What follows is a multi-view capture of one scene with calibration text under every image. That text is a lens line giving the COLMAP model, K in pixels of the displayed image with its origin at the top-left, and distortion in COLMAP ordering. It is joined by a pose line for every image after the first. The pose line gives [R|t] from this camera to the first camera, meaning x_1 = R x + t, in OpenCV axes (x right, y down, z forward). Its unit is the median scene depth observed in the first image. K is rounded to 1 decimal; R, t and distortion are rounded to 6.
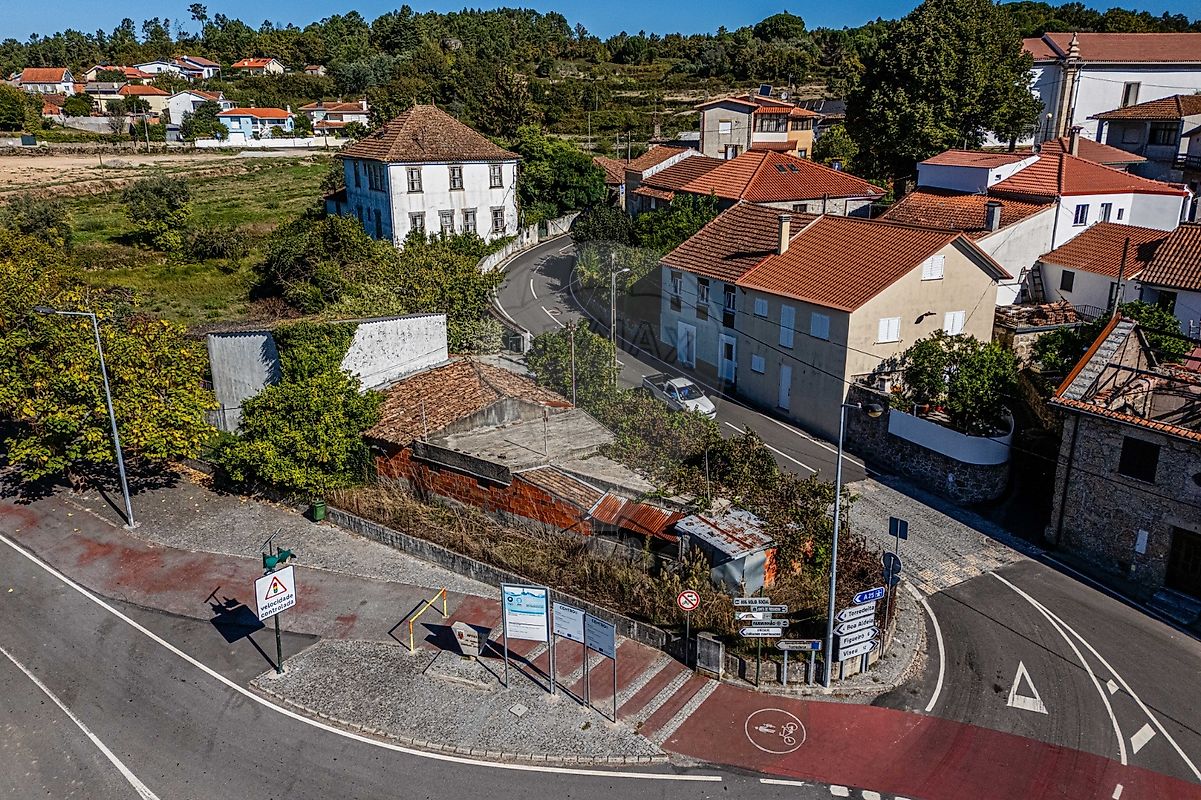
lens RADIAL K [[879.6, 0, 601.2], [0, 879.6, 365.5], [0, 0, 1]] dist [0.084009, -0.080436]
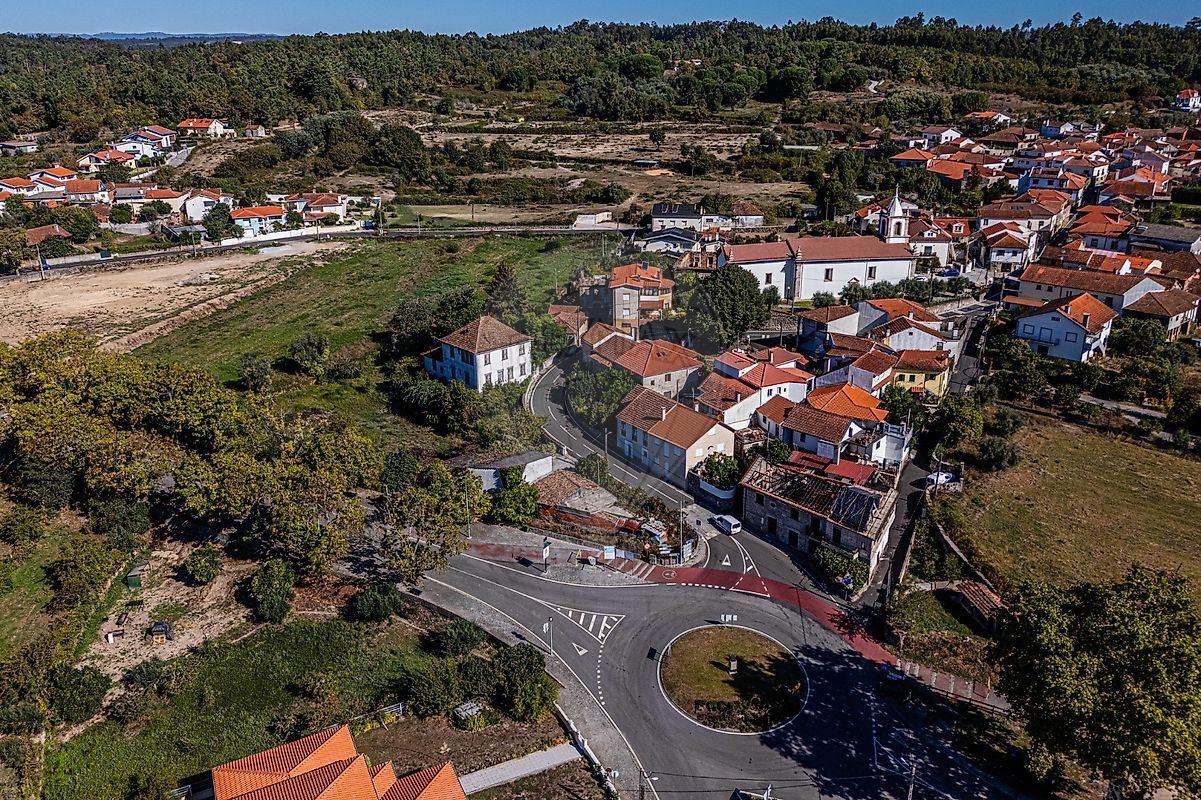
lens RADIAL K [[882.1, 0, 601.8], [0, 882.1, 346.6], [0, 0, 1]] dist [0.097855, -0.108908]
pose [[0.988793, -0.050159, 0.140616, -0.406812], [0.046299, 0.998459, 0.030589, -0.502978], [-0.141933, -0.023735, 0.989592, -1.908934]]
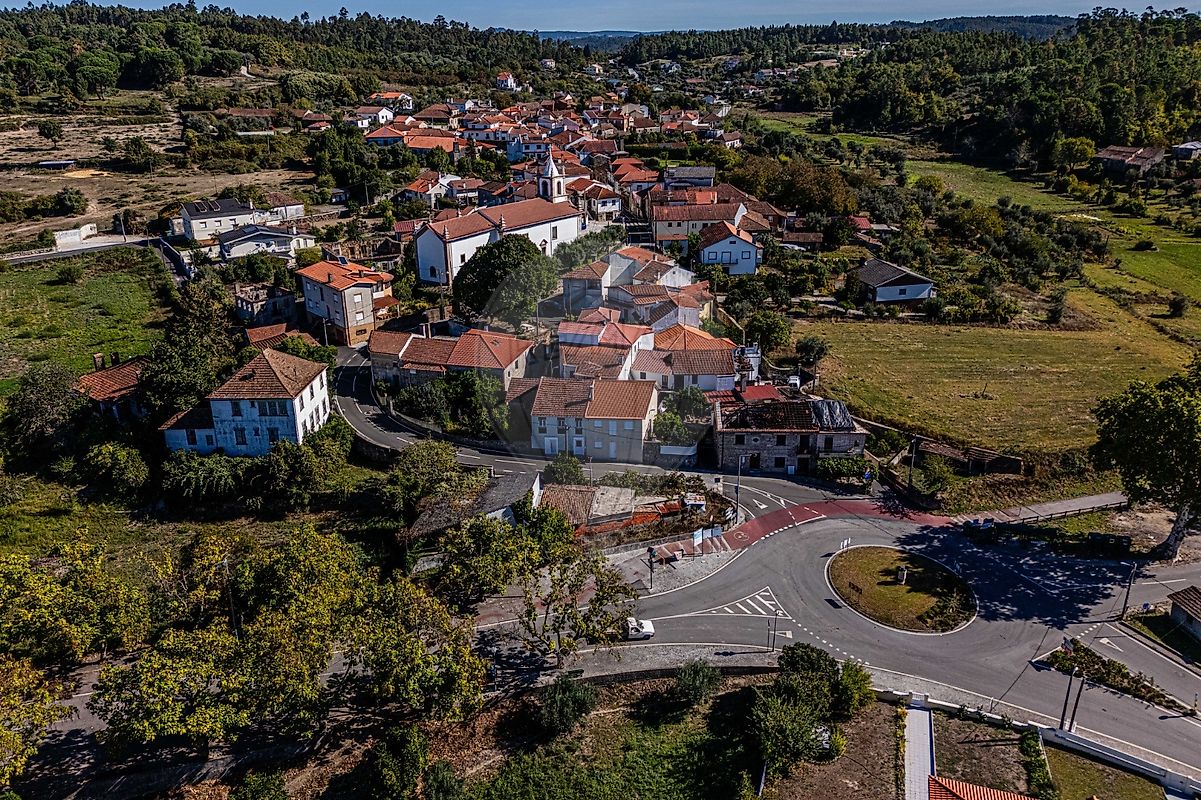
lens RADIAL K [[882.1, 0, 601.8], [0, 882.1, 346.6], [0, 0, 1]] dist [0.097855, -0.108908]
pose [[0.595423, -0.259211, 0.760448, -1.842289], [0.234303, 0.961402, 0.144252, -0.702510], [-0.768488, 0.092285, 0.633174, -0.705979]]
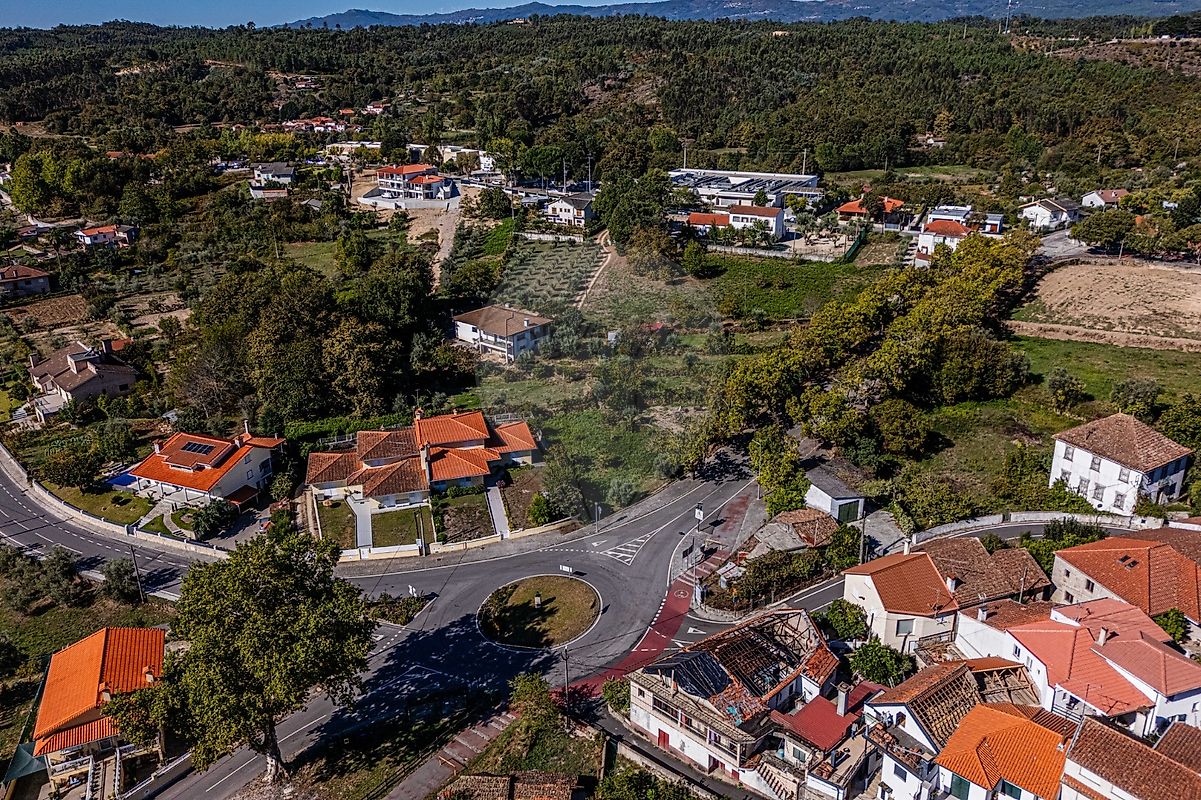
lens RADIAL K [[882.1, 0, 601.8], [0, 882.1, 346.6], [0, 0, 1]] dist [0.097855, -0.108908]
pose [[-0.070415, 0.324931, -0.943113, 2.388995], [-0.272847, 0.903130, 0.331527, -1.231672], [0.959477, 0.280670, 0.025063, 0.101834]]
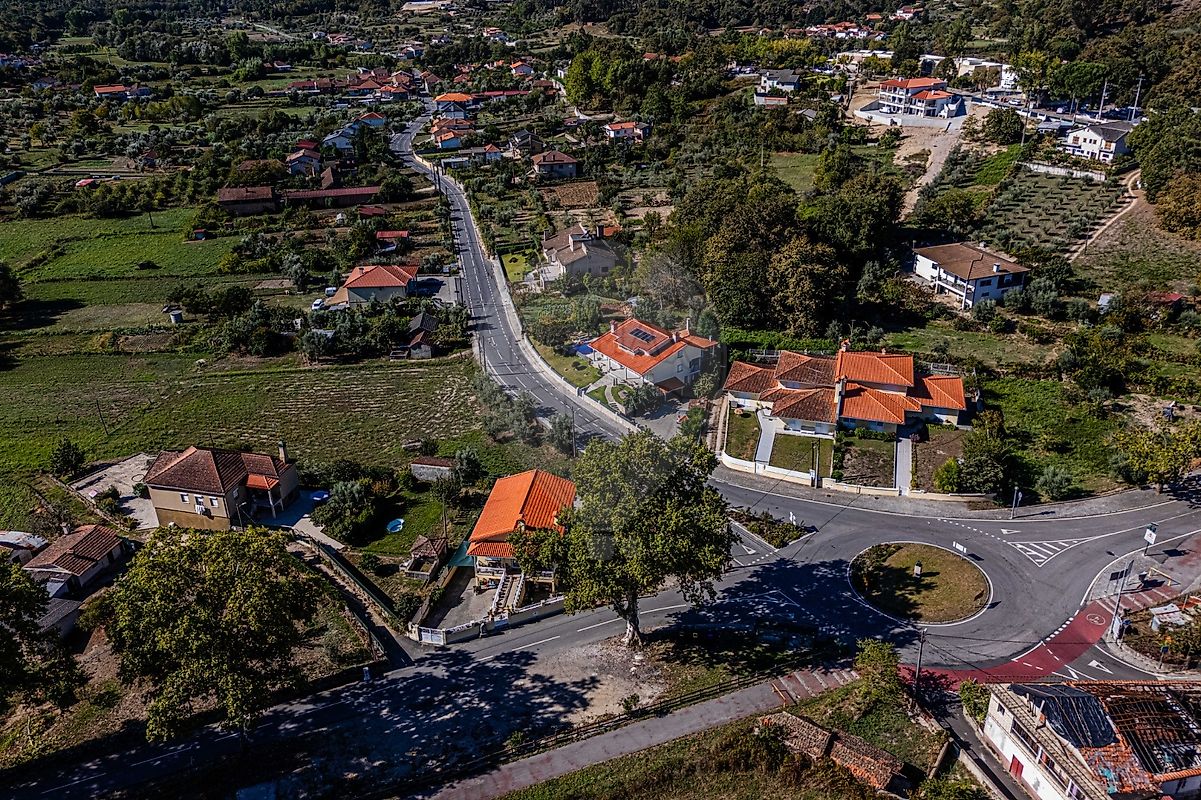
lens RADIAL K [[882.1, 0, 601.8], [0, 882.1, 346.6], [0, 0, 1]] dist [0.097855, -0.108908]
pose [[-0.585318, 0.342256, -0.735026, 2.275619], [-0.206079, 0.813972, 0.543121, -1.289068], [0.784177, 0.469372, -0.405901, 0.225042]]
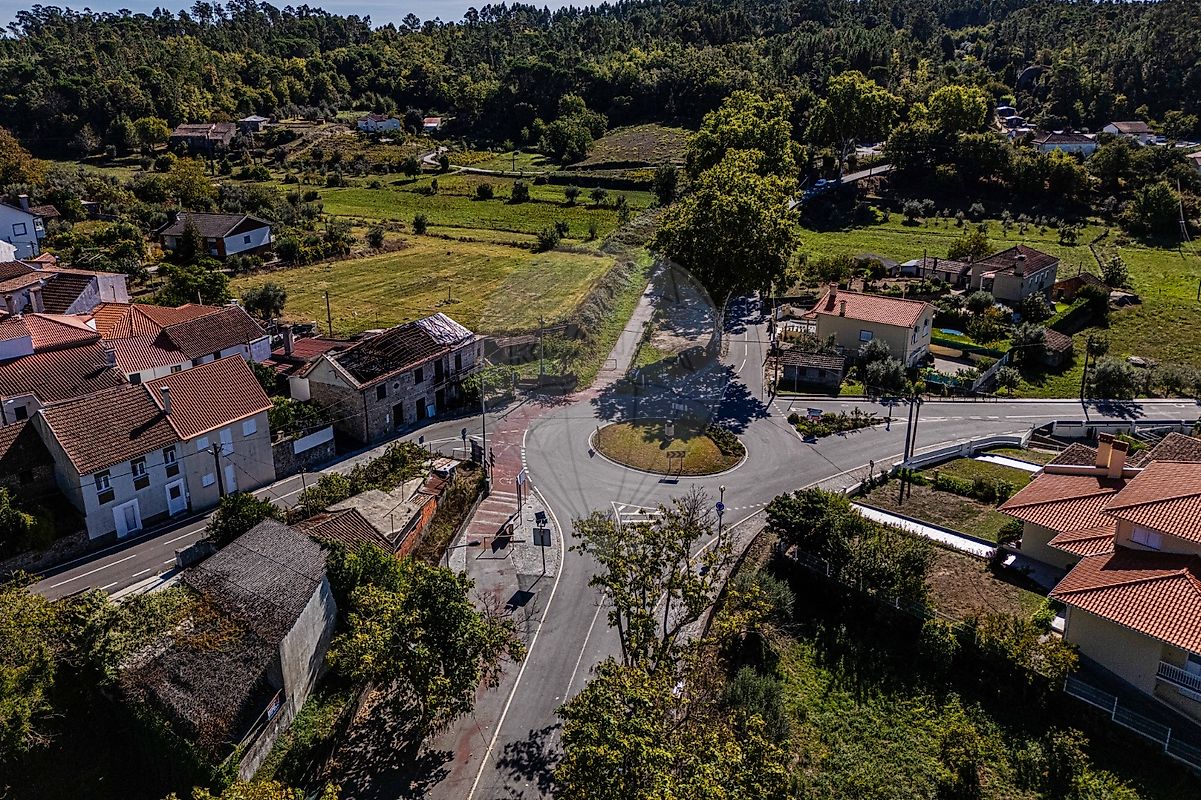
lens RADIAL K [[879.6, 0, 601.2], [0, 879.6, 365.5], [0, 0, 1]] dist [0.084009, -0.080436]
pose [[-0.423909, -0.285932, 0.859386, -1.465484], [0.273303, 0.864244, 0.422360, -0.681928], [-0.863485, 0.413915, -0.288215, 0.862719]]
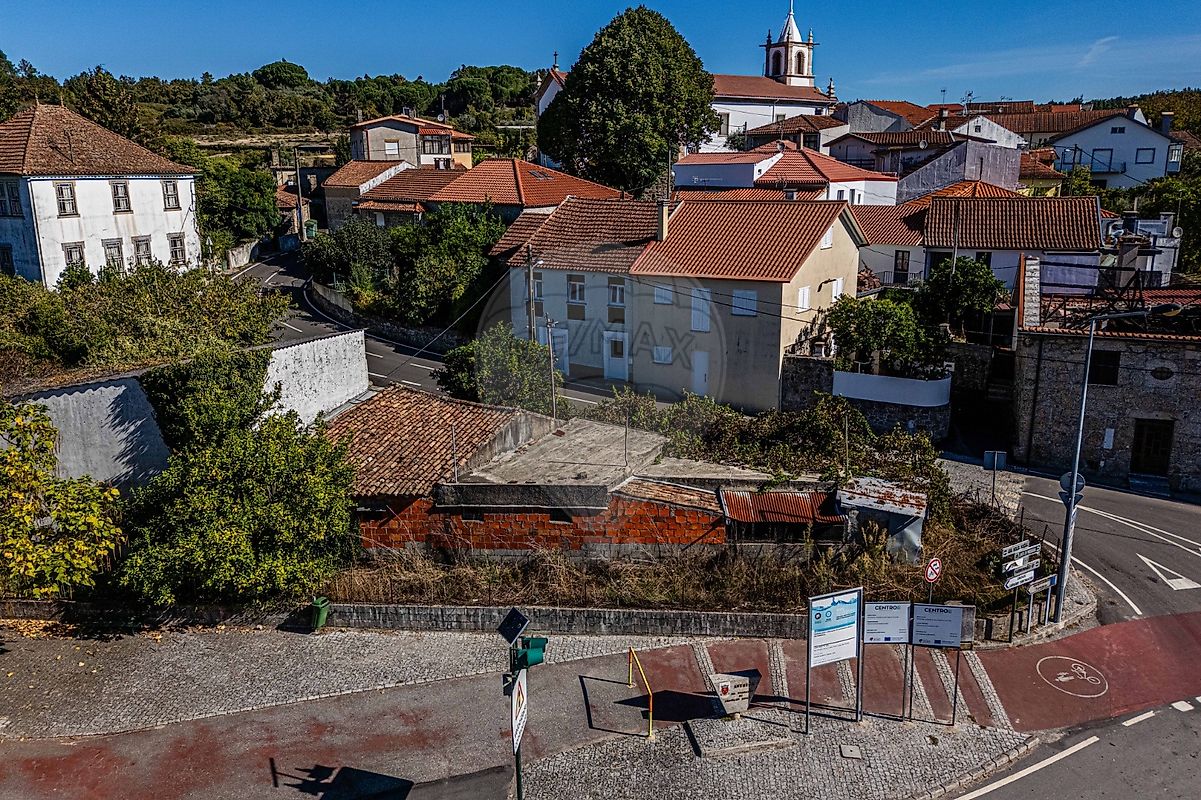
lens RADIAL K [[879.6, 0, 601.2], [0, 879.6, 365.5], [0, 0, 1]] dist [0.084009, -0.080436]
pose [[0.851676, -0.123262, 0.509366, -0.397198], [0.153510, 0.987991, -0.017587, 0.017354], [-0.501081, 0.093171, 0.860370, 0.244617]]
